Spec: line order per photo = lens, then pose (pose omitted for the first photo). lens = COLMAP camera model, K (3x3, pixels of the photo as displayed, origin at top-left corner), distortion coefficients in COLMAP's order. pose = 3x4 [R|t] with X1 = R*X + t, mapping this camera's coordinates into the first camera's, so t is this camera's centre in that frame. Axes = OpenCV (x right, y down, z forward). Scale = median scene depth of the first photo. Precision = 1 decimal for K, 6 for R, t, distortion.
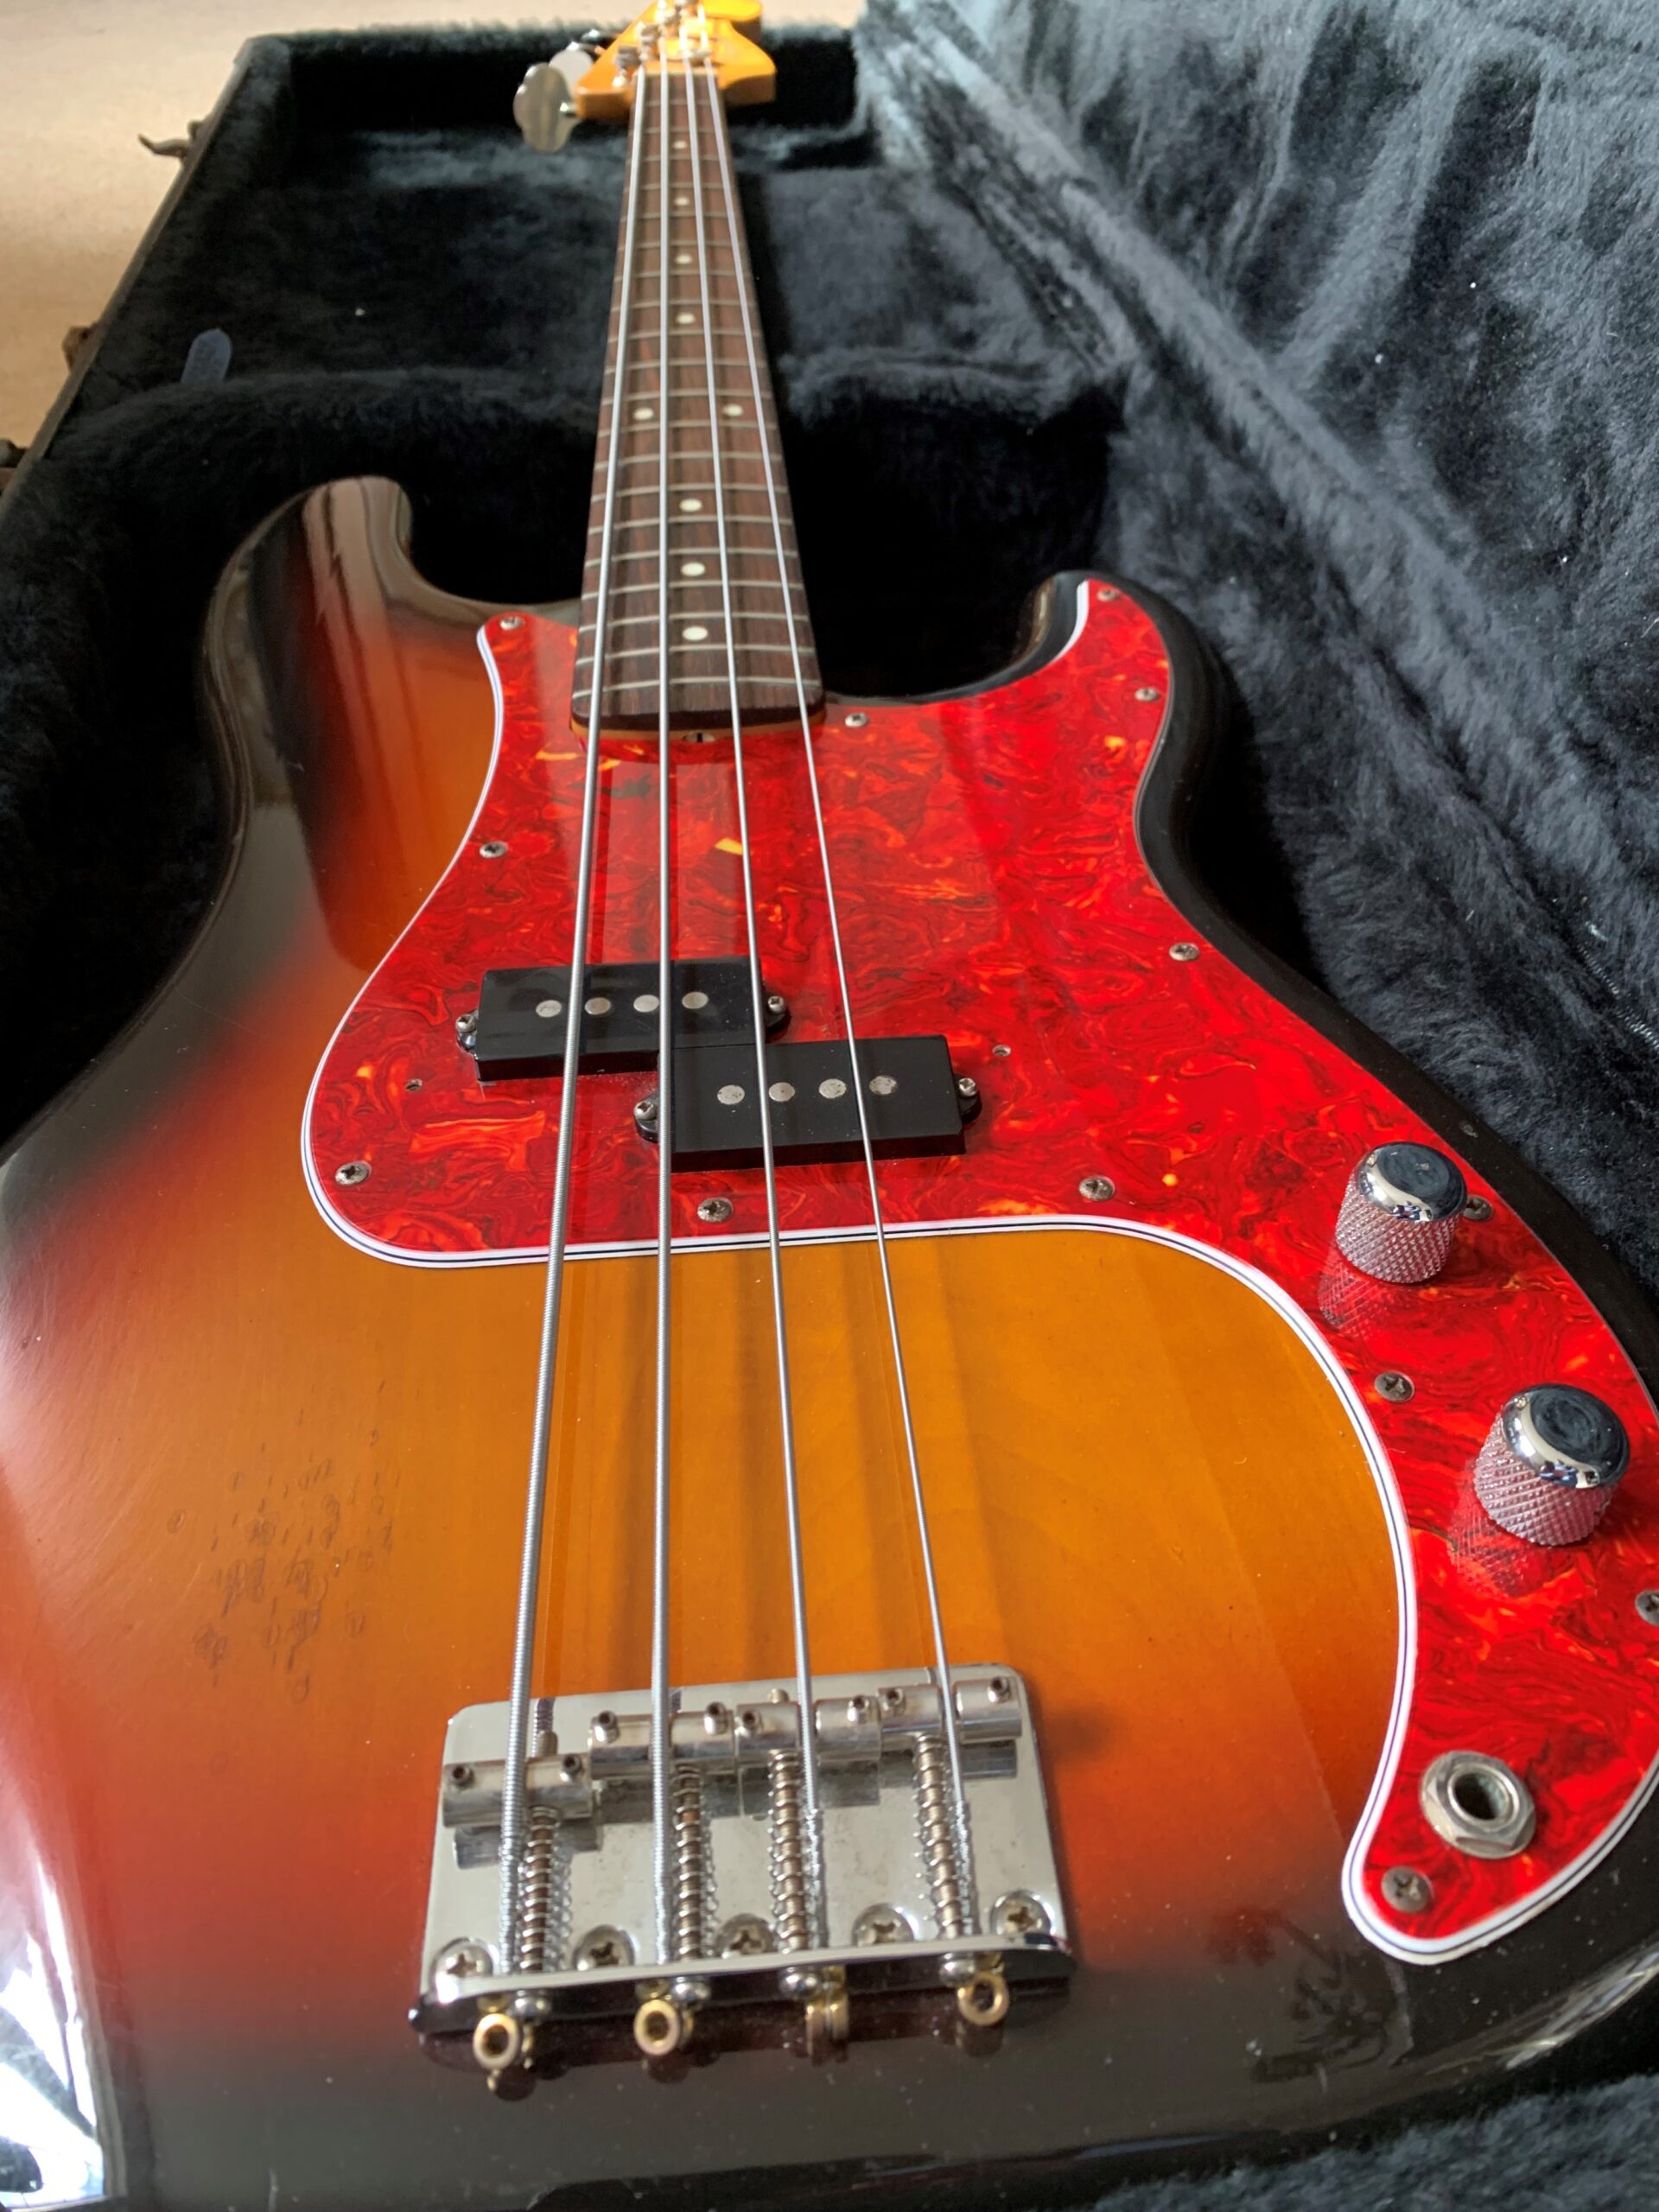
lens RADIAL K [[1650.5, 0, 847.9], [0, 1650.5, 1159.2], [0, 0, 1]] dist [0.004431, -0.001755]
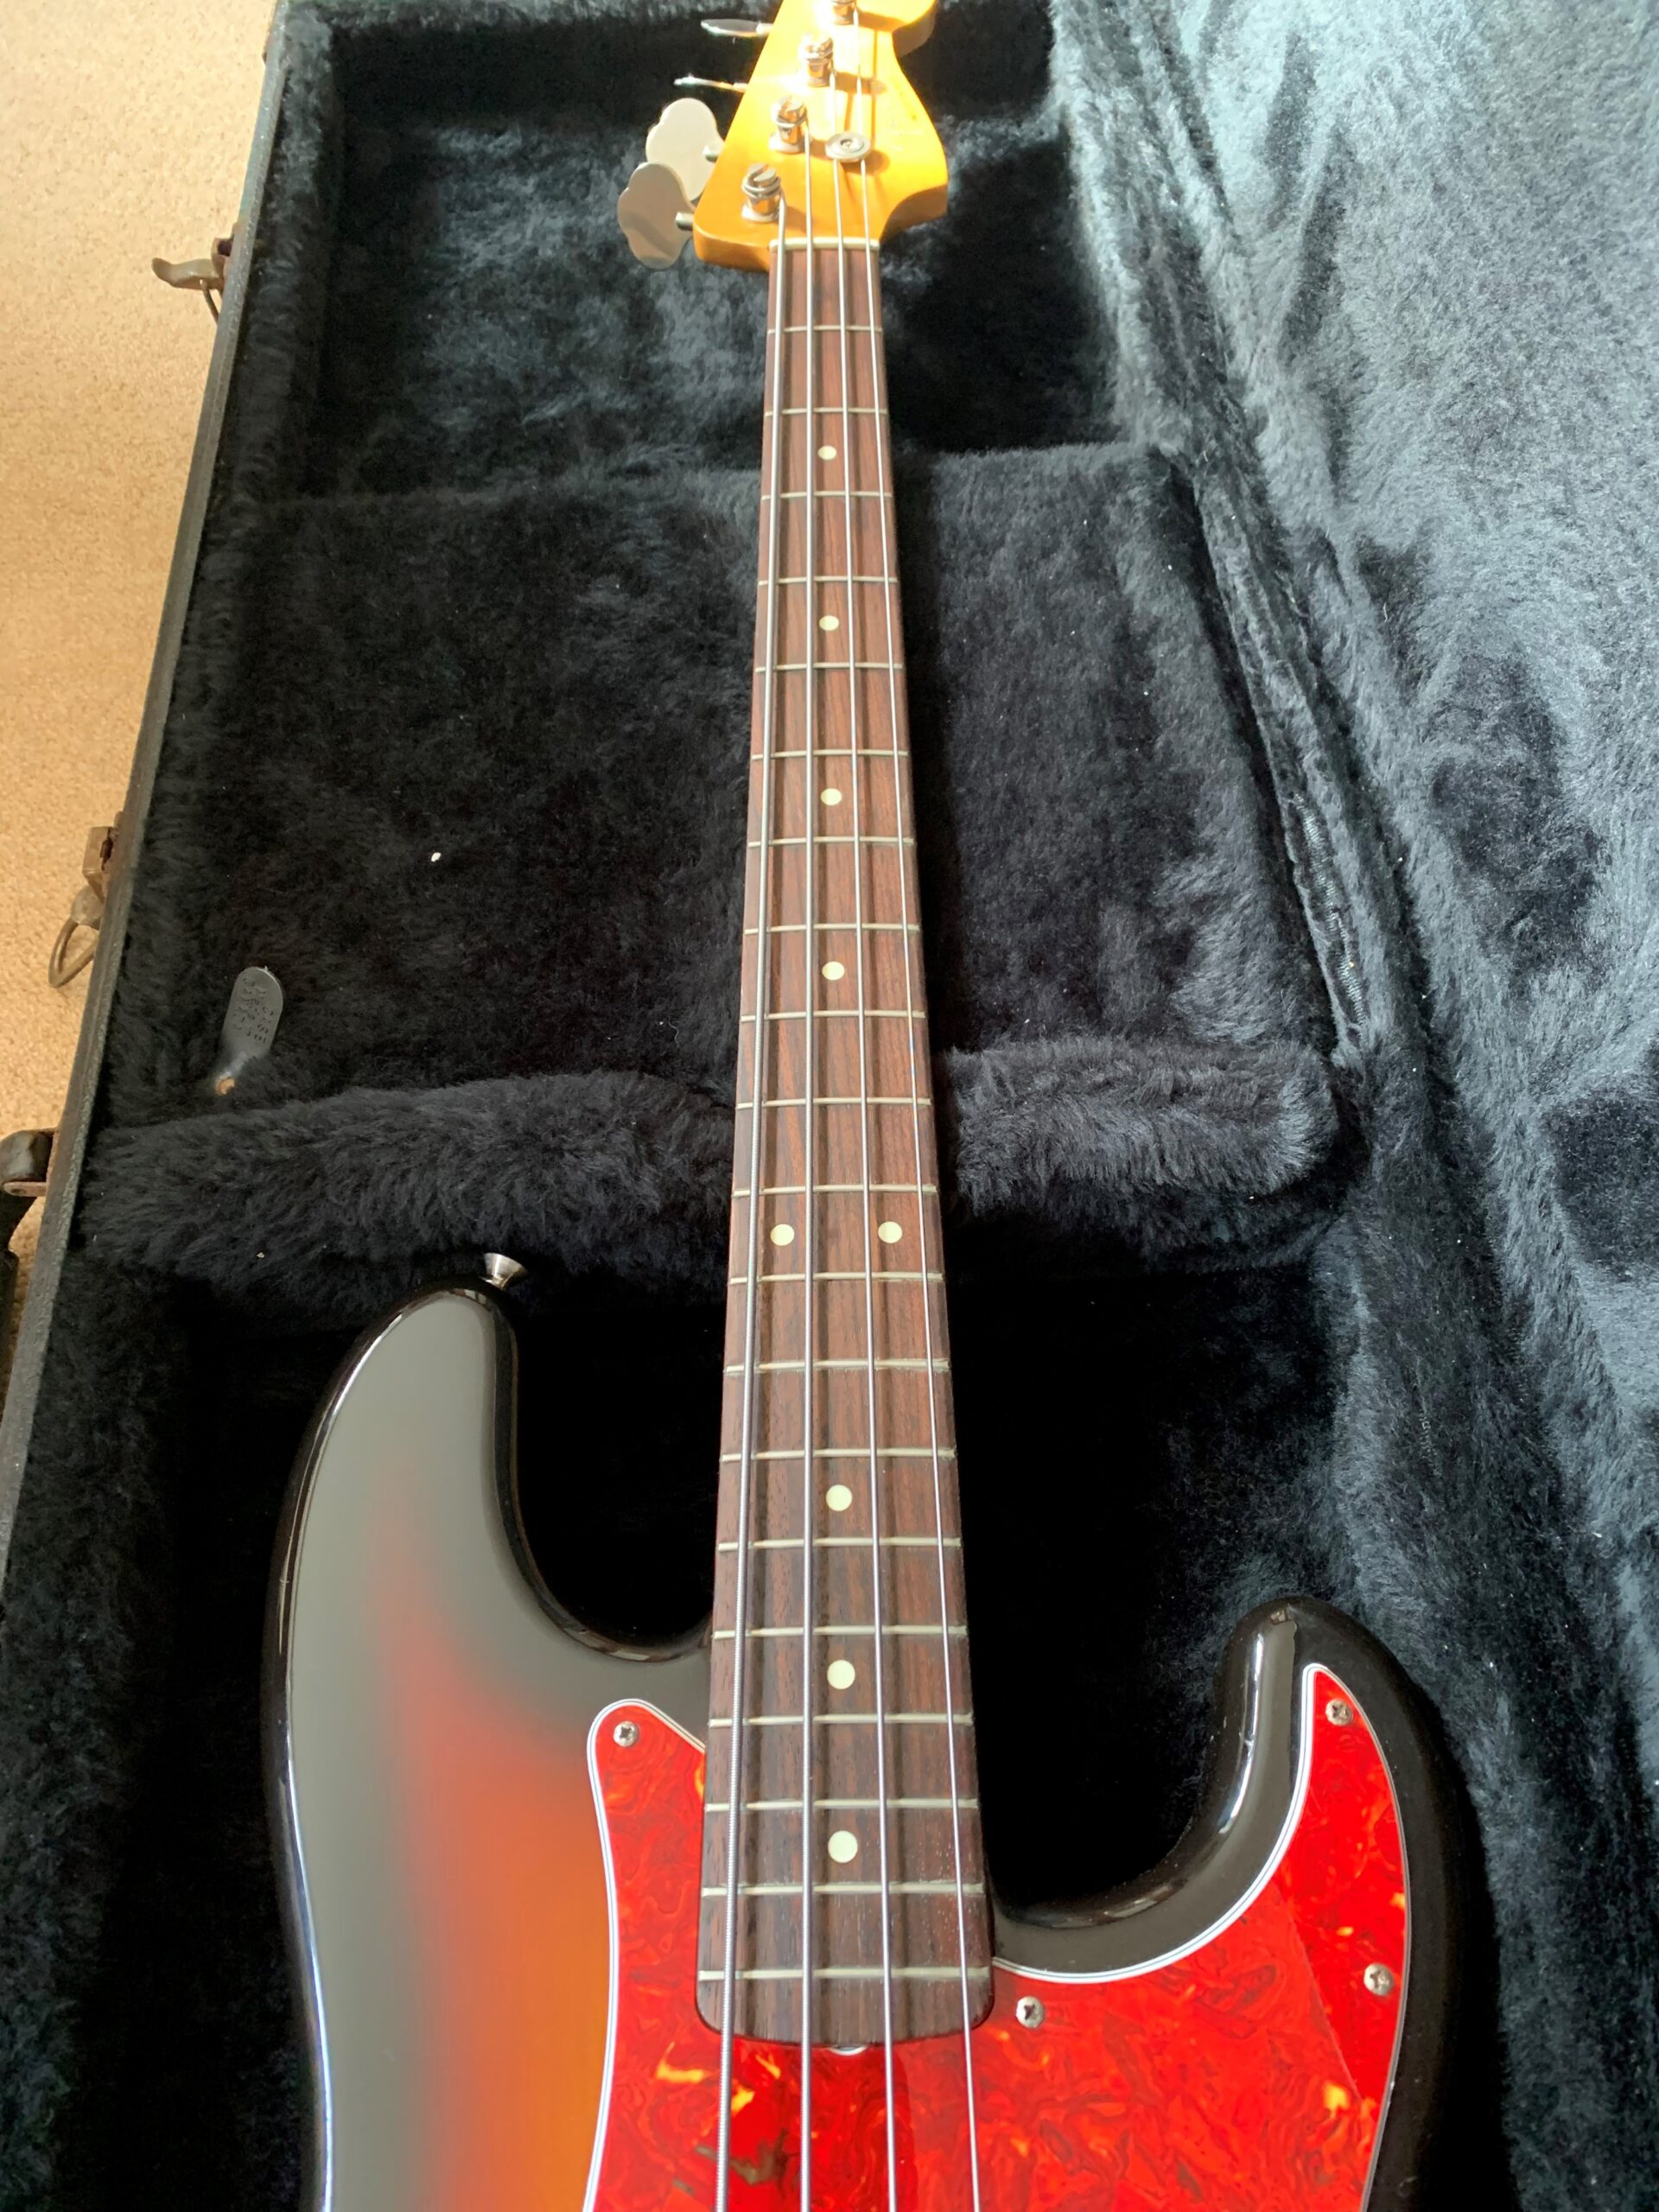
lens RADIAL K [[1580.9, 0, 829.5], [0, 1580.9, 1106.0], [0, 0, 1]] dist [0.093491, -0.151082]
pose [[0.997258, 0.054505, -0.050058, -0.062869], [-0.037990, 0.957542, 0.285779, -0.725283], [0.063509, -0.283094, 0.956987, 0.256850]]
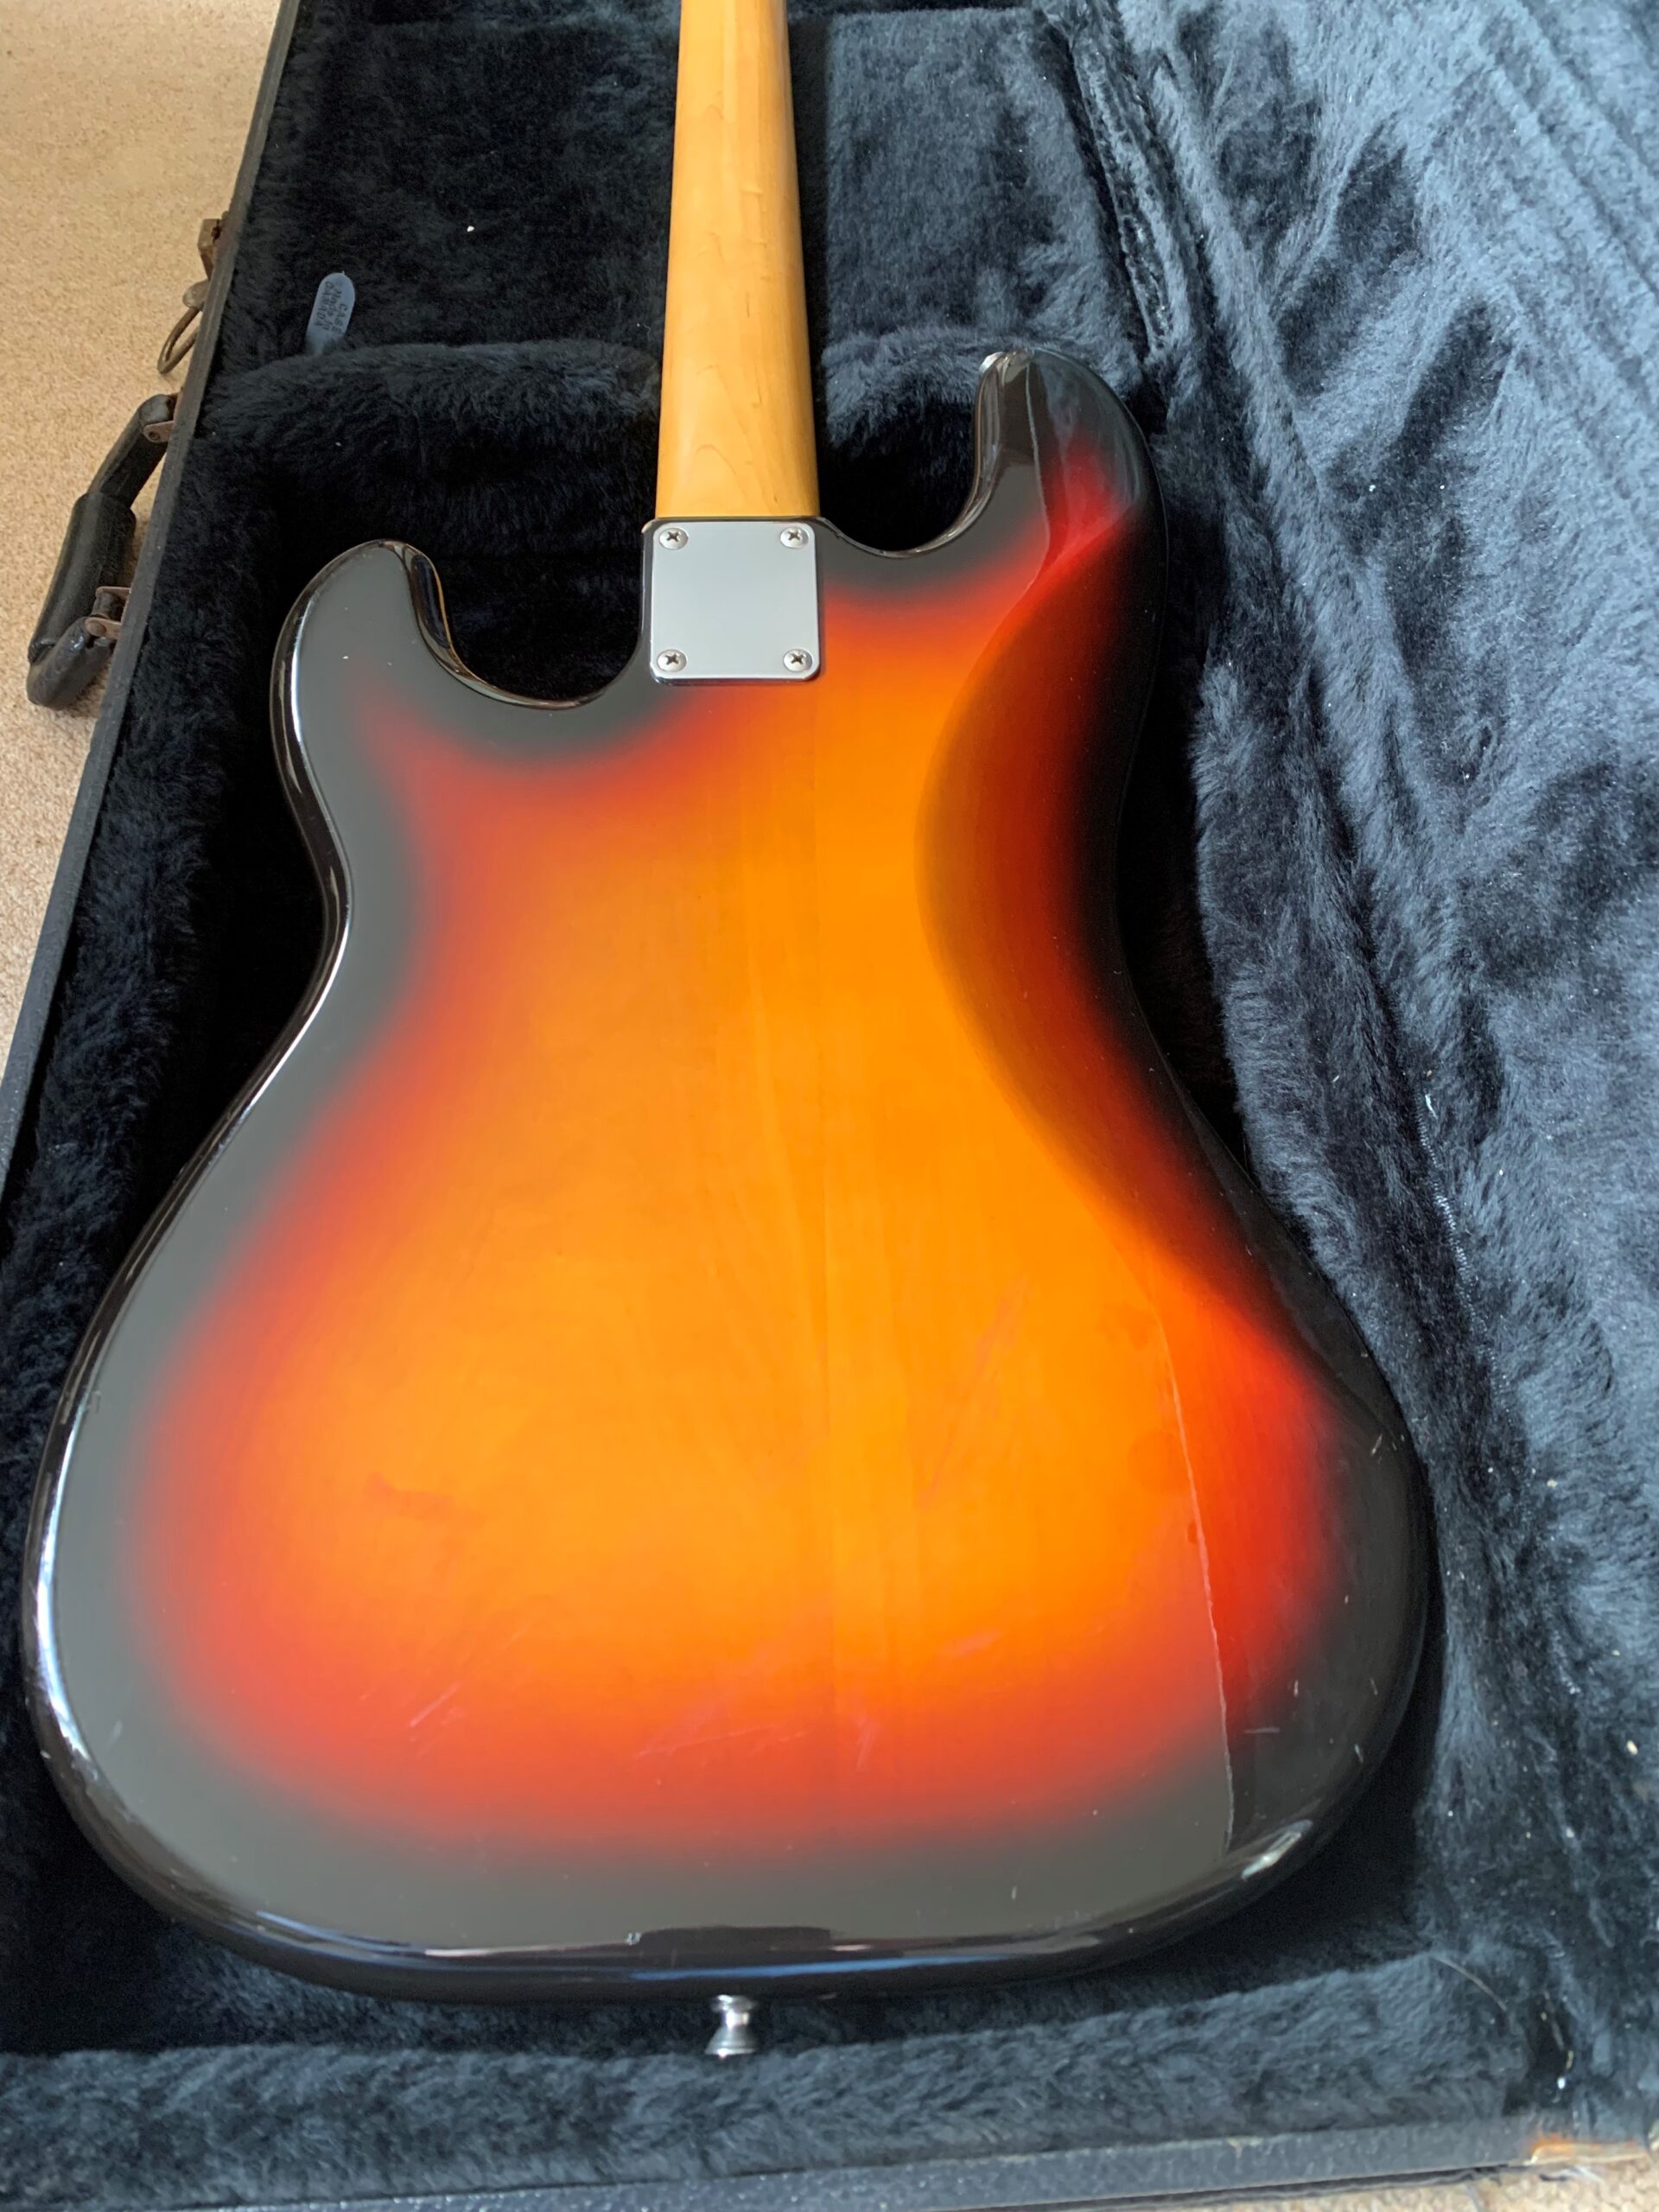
lens RADIAL K [[1611.2, 0, 829.5], [0, 1611.2, 1106.0], [0, 0, 1]] dist [0.019945, 0.010061]
pose [[0.996383, 0.073942, -0.041867, 0.025355], [-0.061937, 0.969311, 0.237909, -0.262853], [0.058174, -0.234455, 0.970385, -0.160040]]
